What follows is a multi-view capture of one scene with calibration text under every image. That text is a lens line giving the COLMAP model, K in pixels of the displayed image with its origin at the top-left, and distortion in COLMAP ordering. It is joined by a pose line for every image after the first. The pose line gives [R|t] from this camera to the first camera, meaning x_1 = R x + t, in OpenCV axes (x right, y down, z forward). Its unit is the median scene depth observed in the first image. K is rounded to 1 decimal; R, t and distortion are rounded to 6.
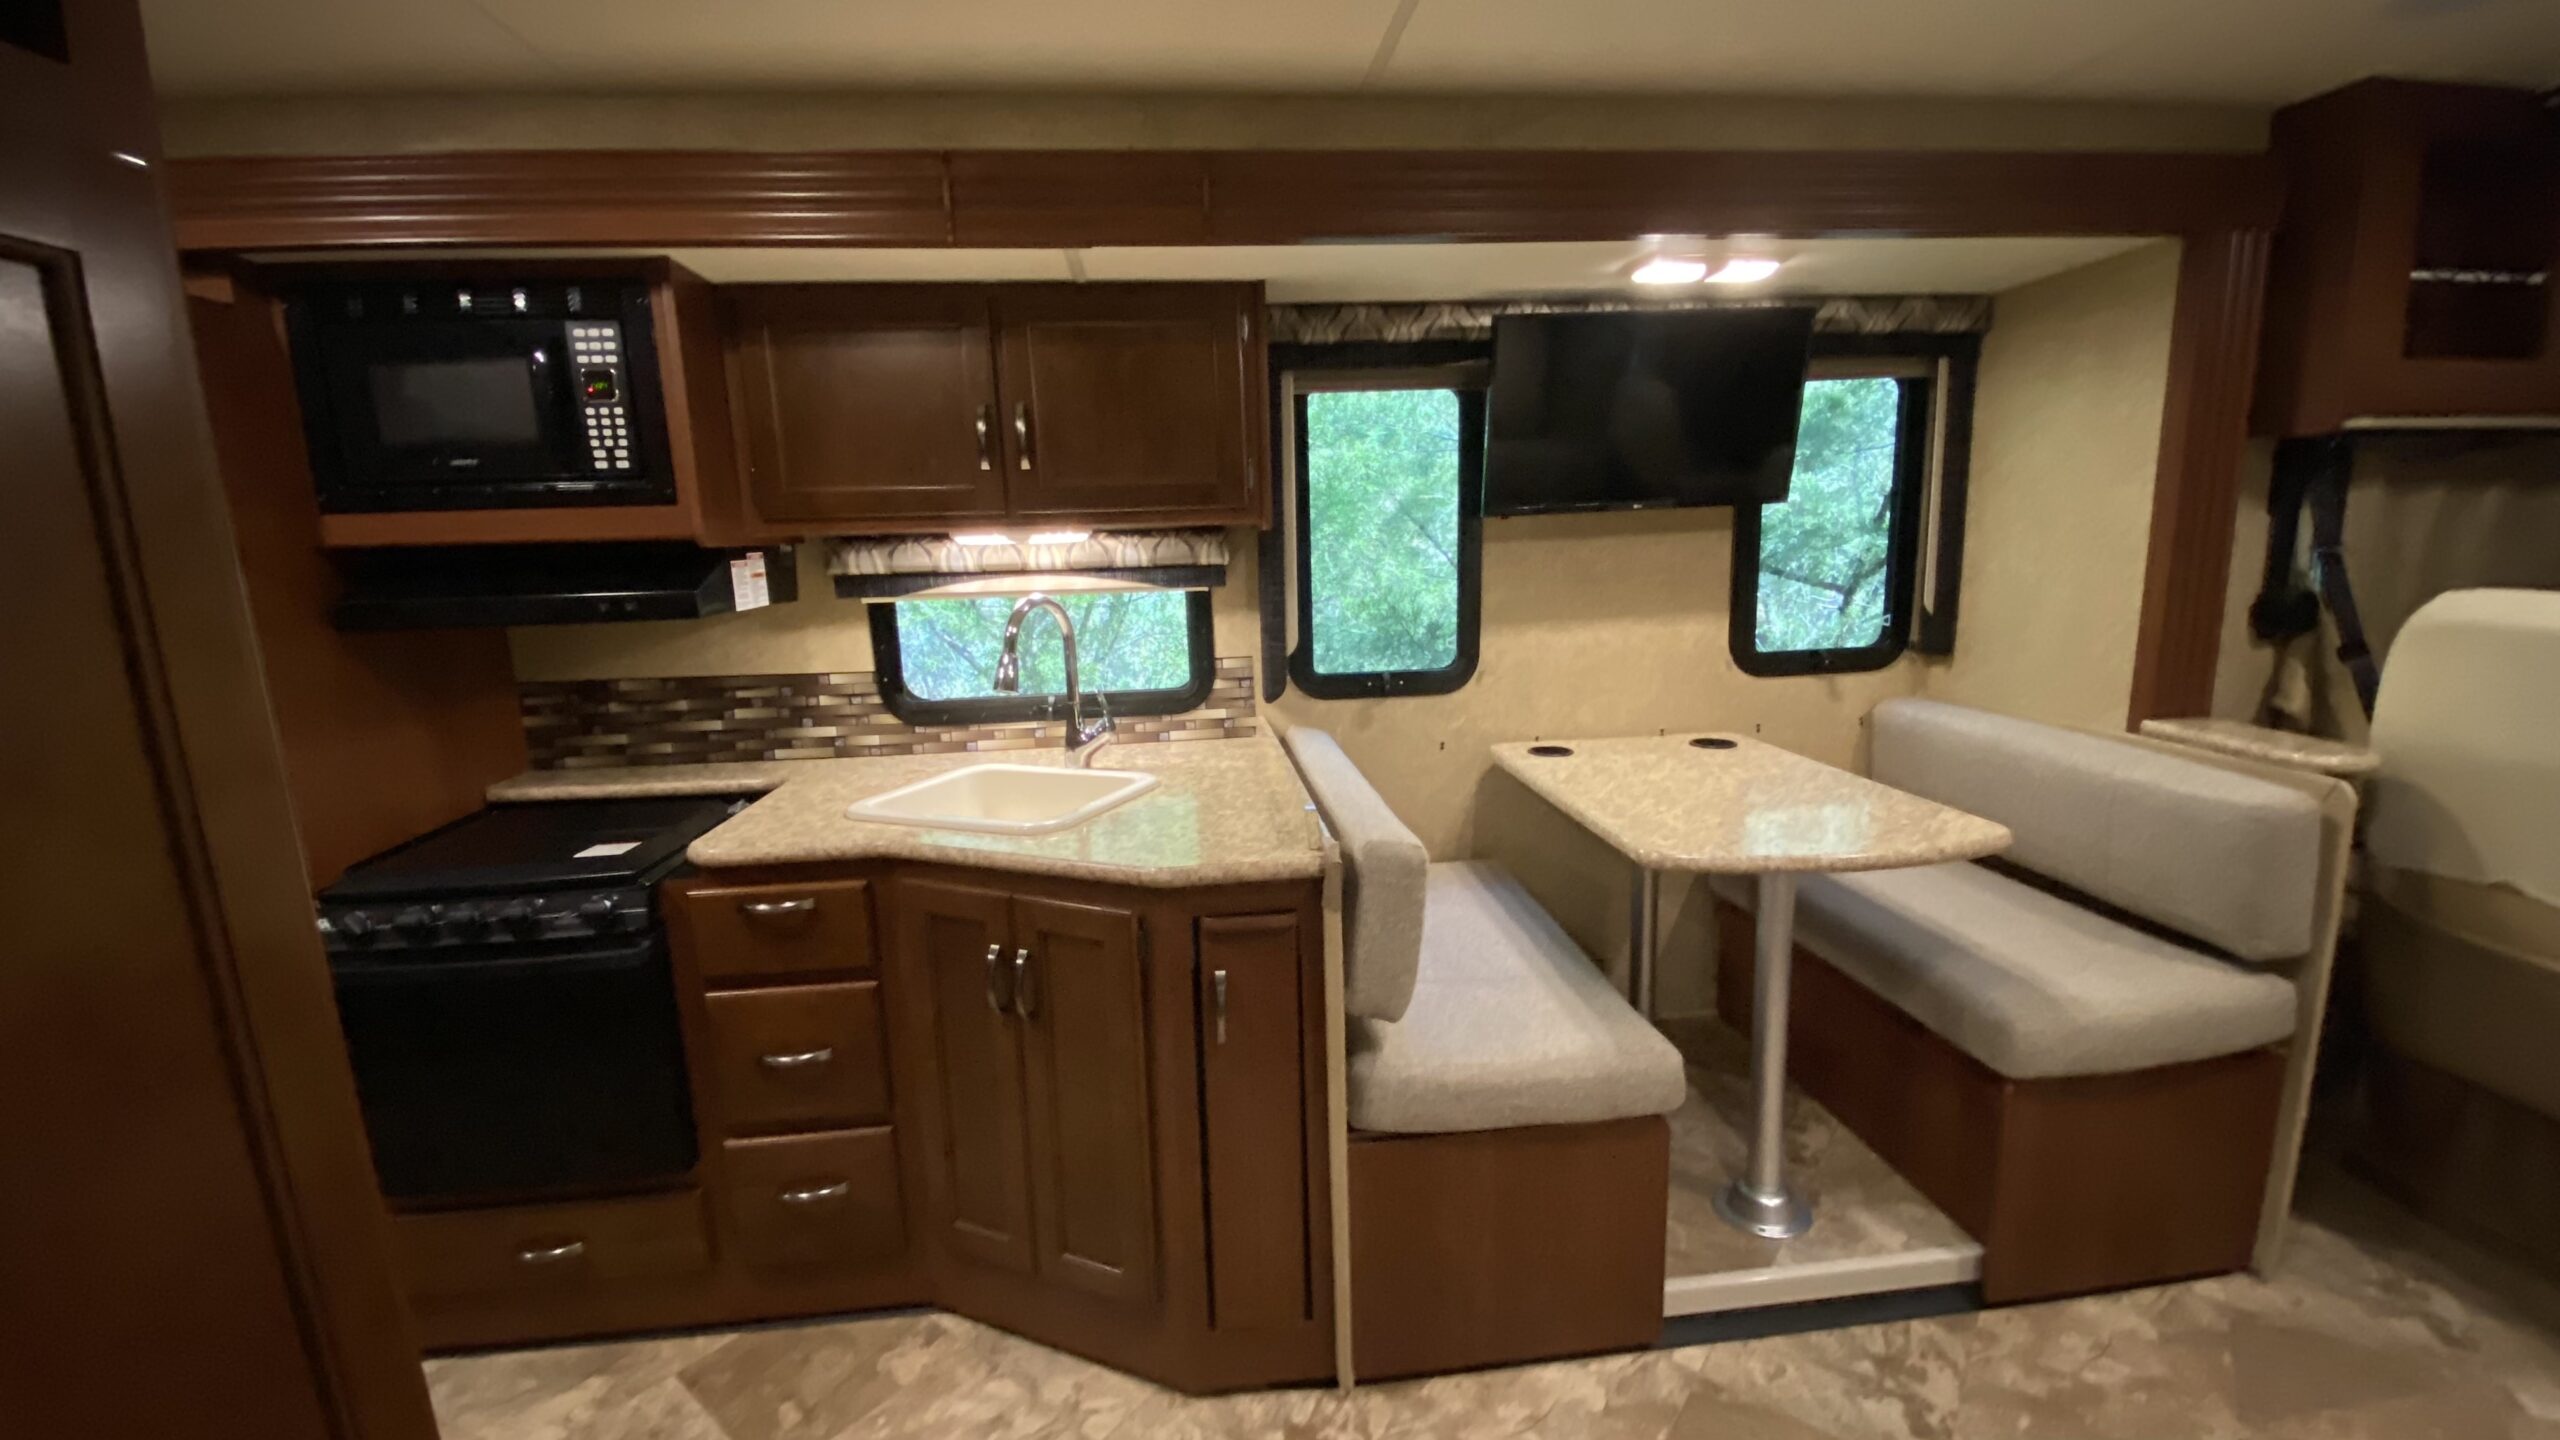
lens RADIAL K [[1049.7, 0, 1280.0], [0, 1049.7, 720.0], [0, 0, 1]] dist [0.016595, -0.018911]
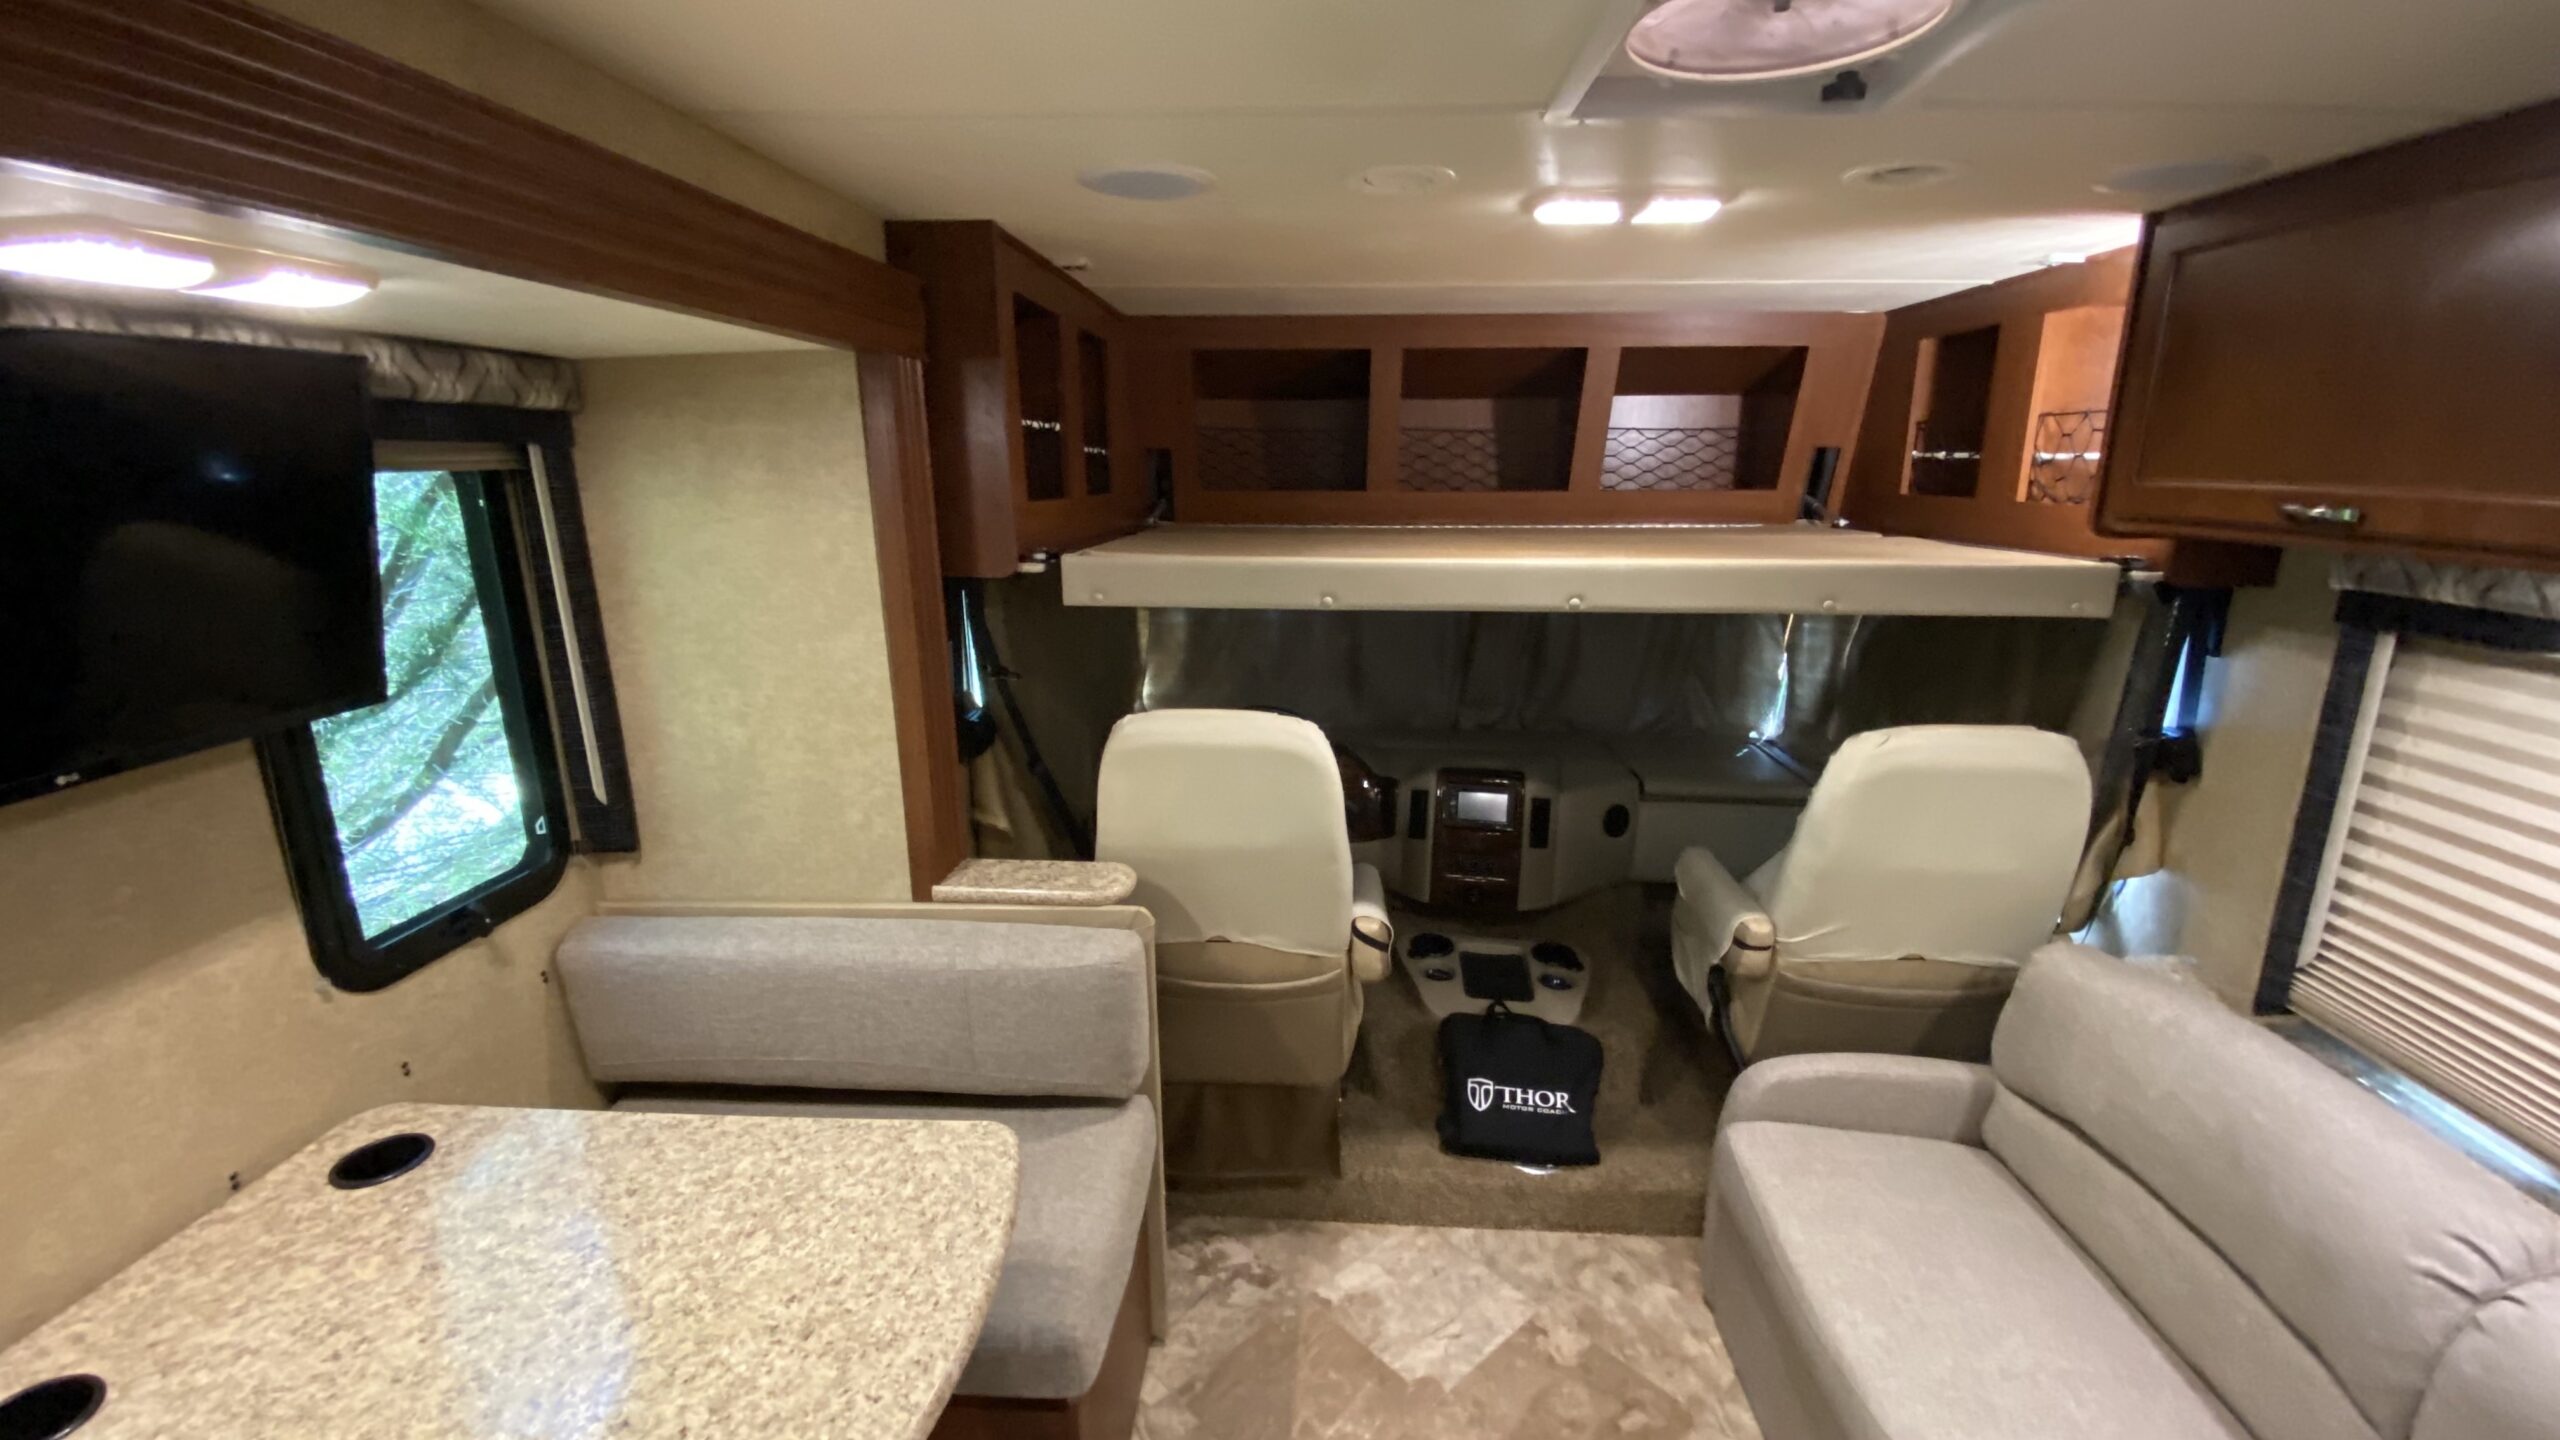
lens RADIAL K [[1049.7, 0, 1280.0], [0, 1049.7, 720.0], [0, 0, 1]] dist [0.016595, -0.018911]
pose [[0.160968, -0.206933, 0.965022, 0.027546], [0.179219, 0.967646, 0.177602, -0.264327], [-0.970551, 0.144362, 0.192847, 0.553602]]
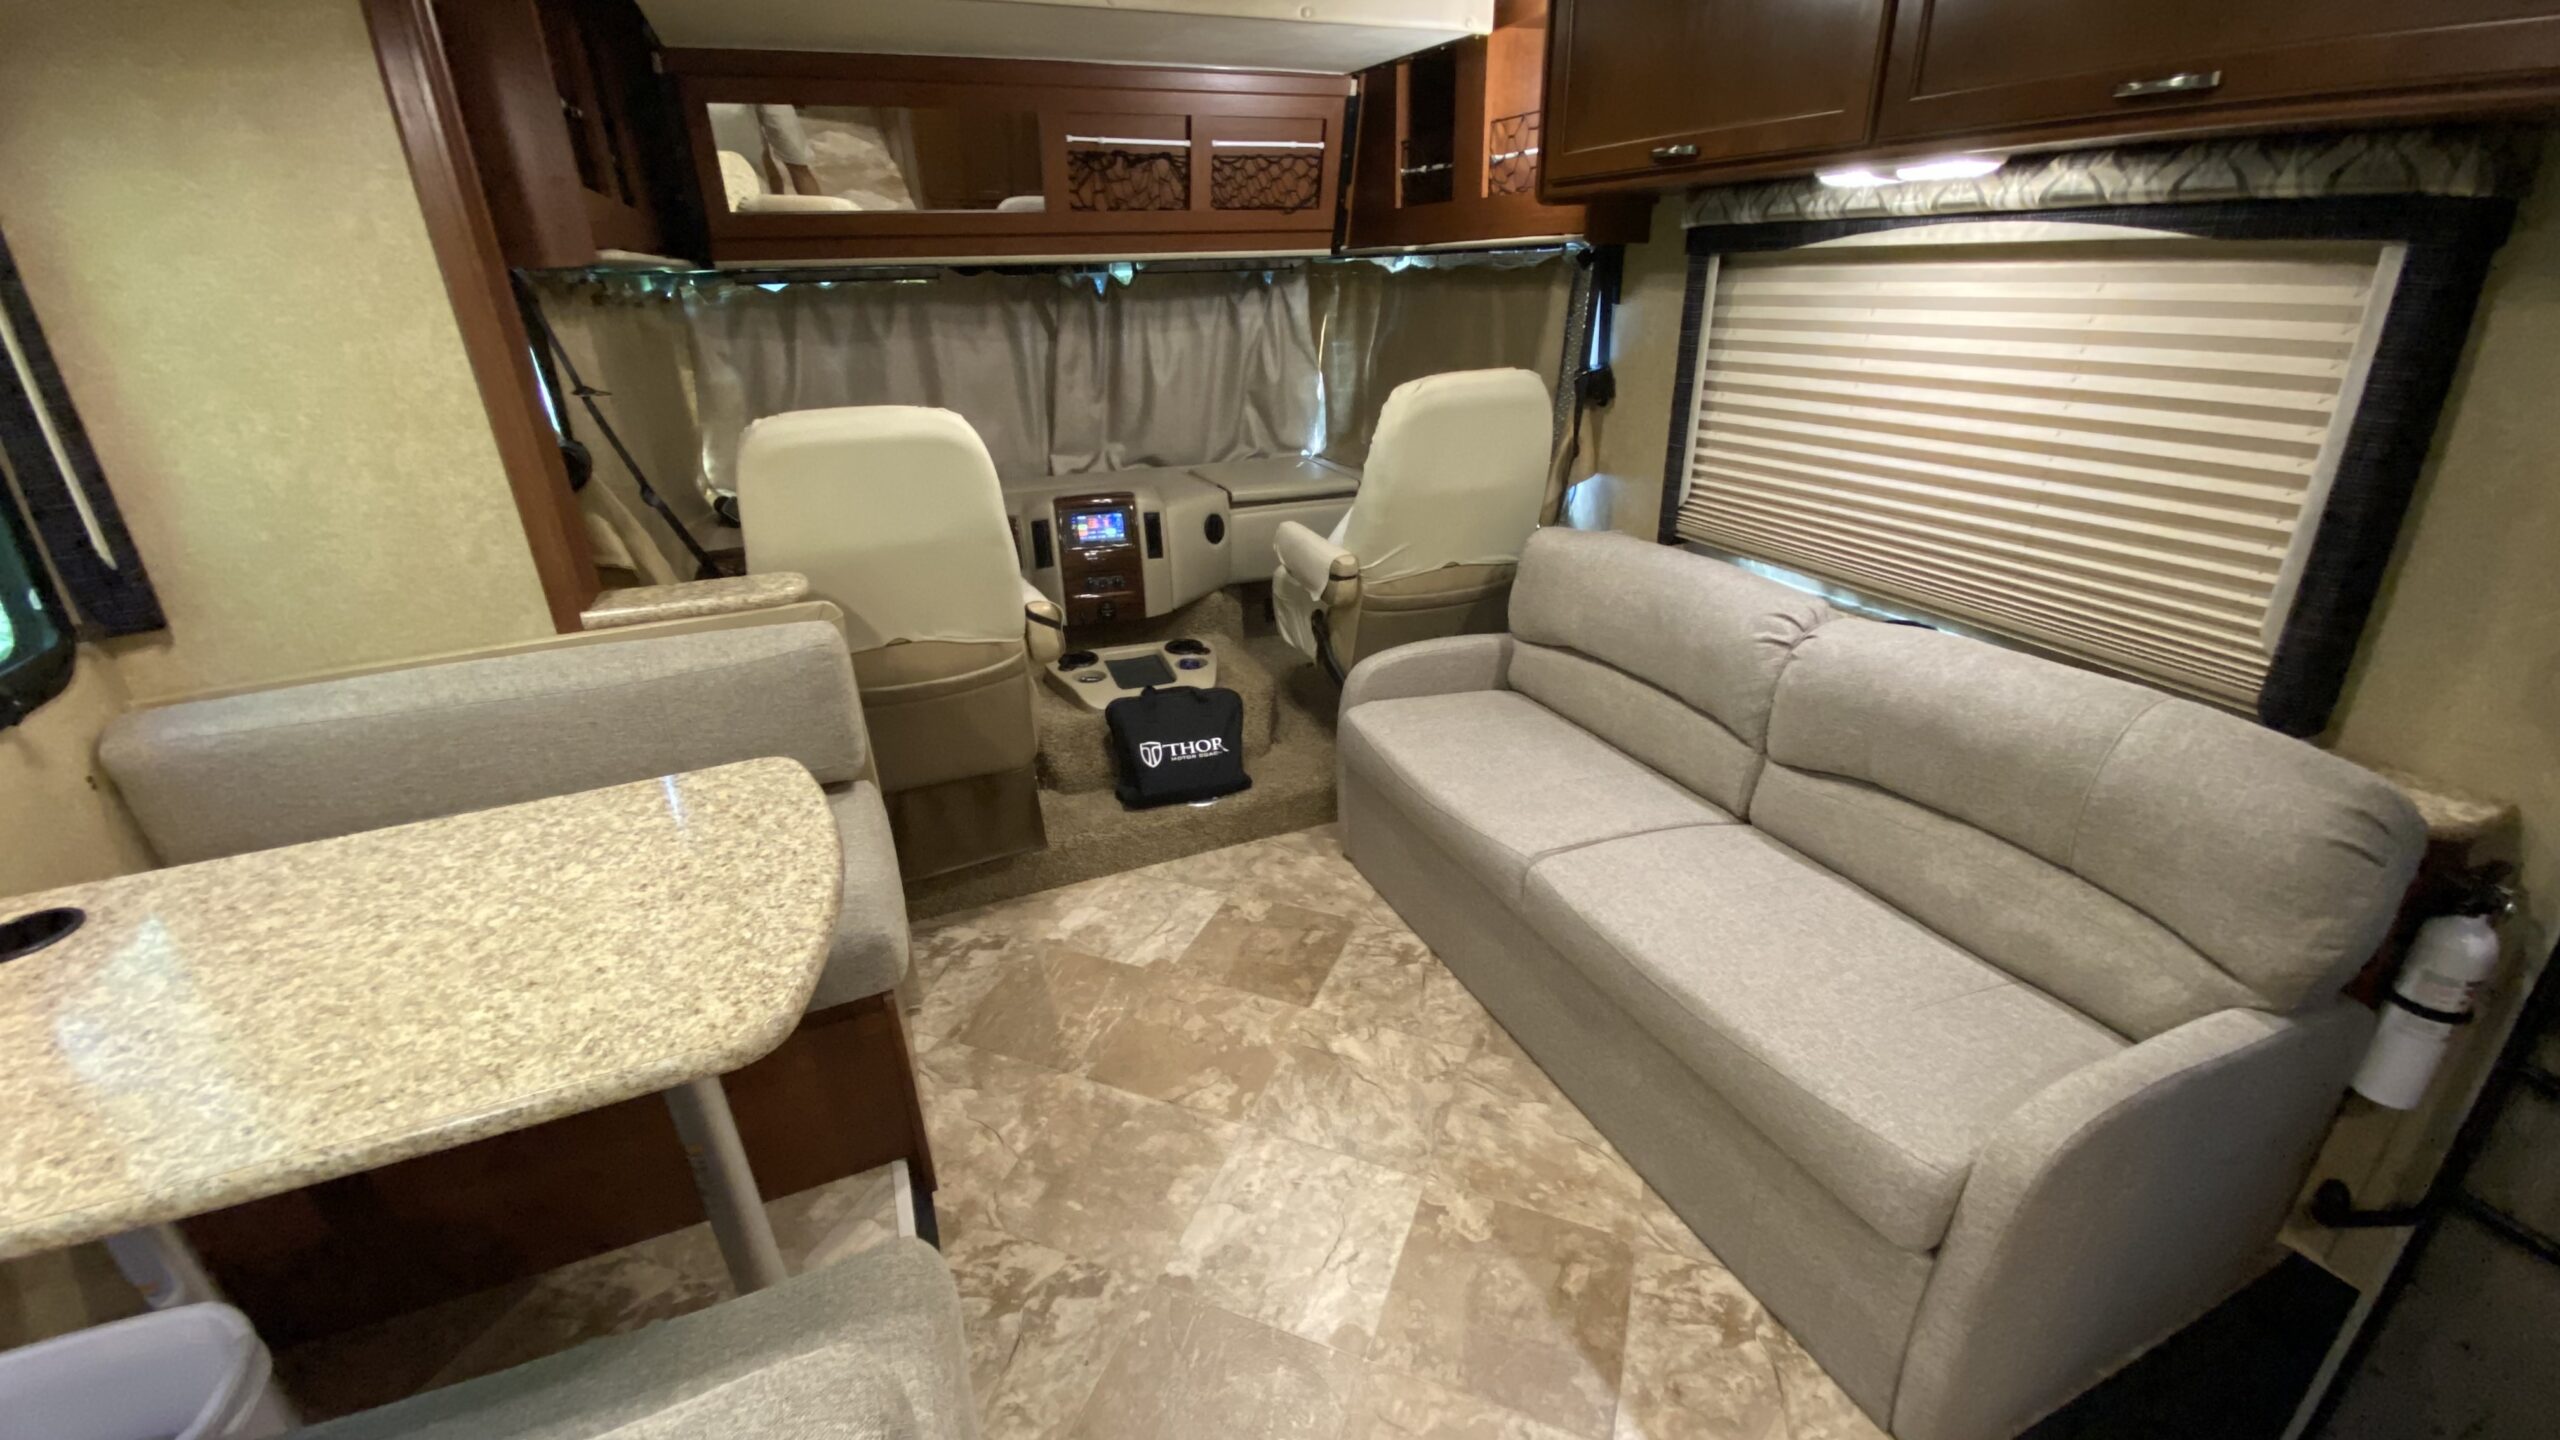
lens RADIAL K [[1036.5, 0, 1282.1], [0, 1036.5, 710.9], [0, 0, 1]] dist [0.038638, -0.031393]
pose [[-0.285934, -0.338395, 0.896510, -0.137275], [0.217178, 0.888341, 0.404579, -0.161263], [-0.933314, 0.310385, -0.180515, 0.698421]]
